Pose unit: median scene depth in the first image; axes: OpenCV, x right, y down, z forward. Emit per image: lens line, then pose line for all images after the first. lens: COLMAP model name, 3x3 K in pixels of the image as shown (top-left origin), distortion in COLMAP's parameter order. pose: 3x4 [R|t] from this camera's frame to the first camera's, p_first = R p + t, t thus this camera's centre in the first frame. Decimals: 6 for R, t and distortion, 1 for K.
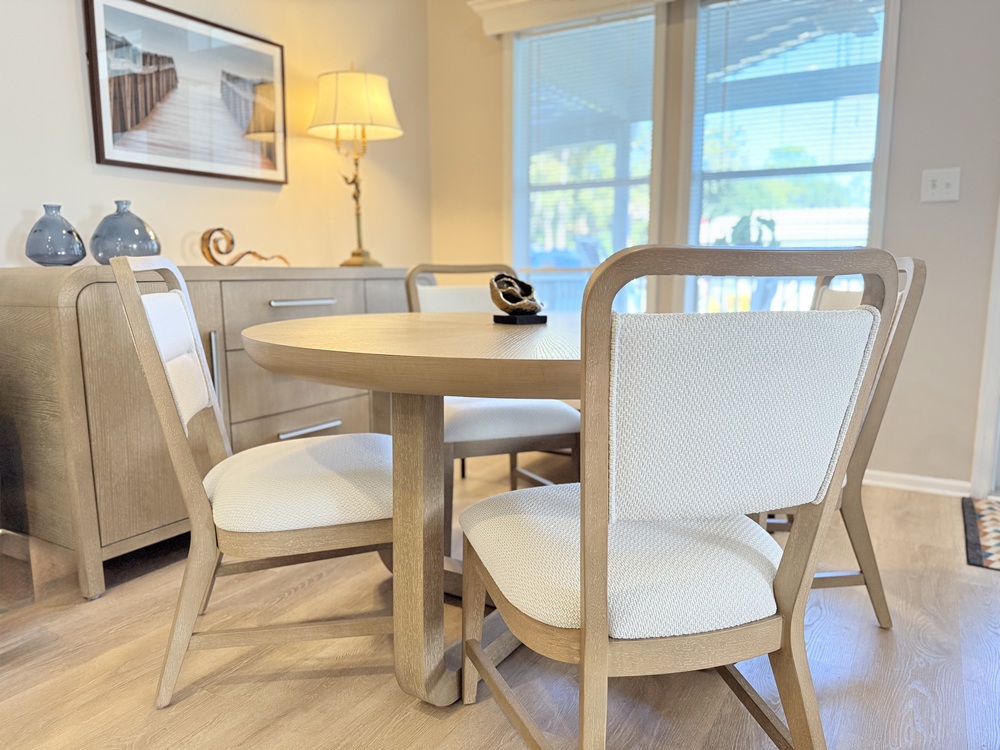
lens RADIAL K [[710.8, 0, 502.2], [0, 710.8, 379.0], [0, 0, 1]] dist [0.009438, -0.013430]
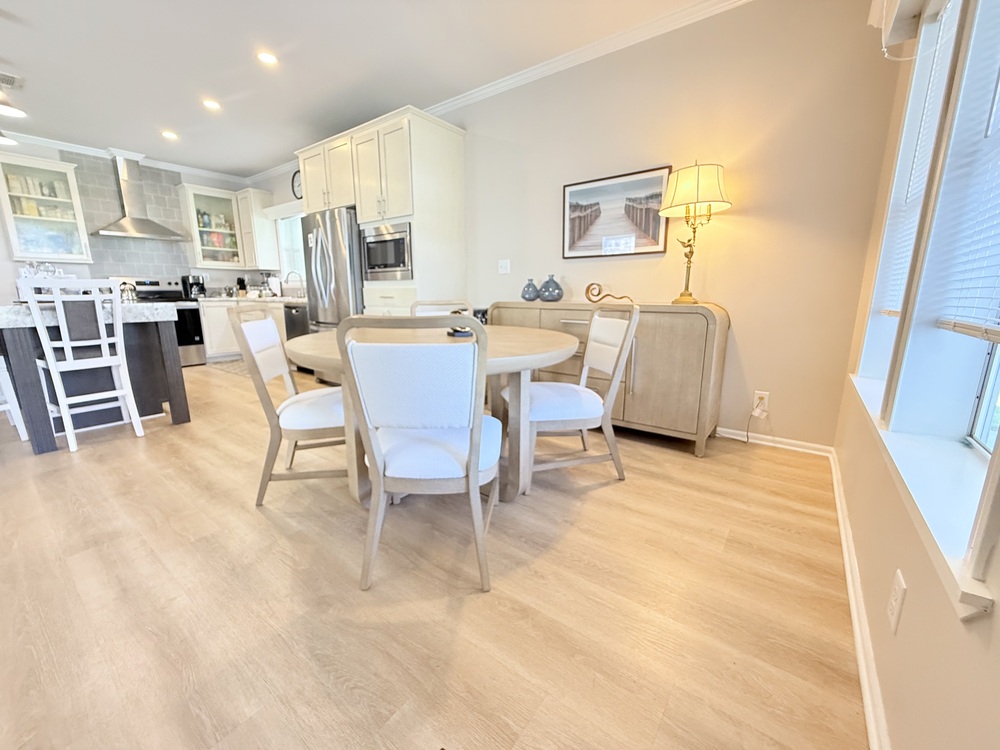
lens RADIAL K [[398.3, 0, 503.1], [0, 398.3, 369.6], [0, 0, 1]] dist [-0.001866, 0.001147]
pose [[-0.124097, 0.197131, -0.972491, 0.805937], [-0.151231, 0.964860, 0.214883, -0.182312], [0.980678, 0.173737, -0.089924, 0.904359]]
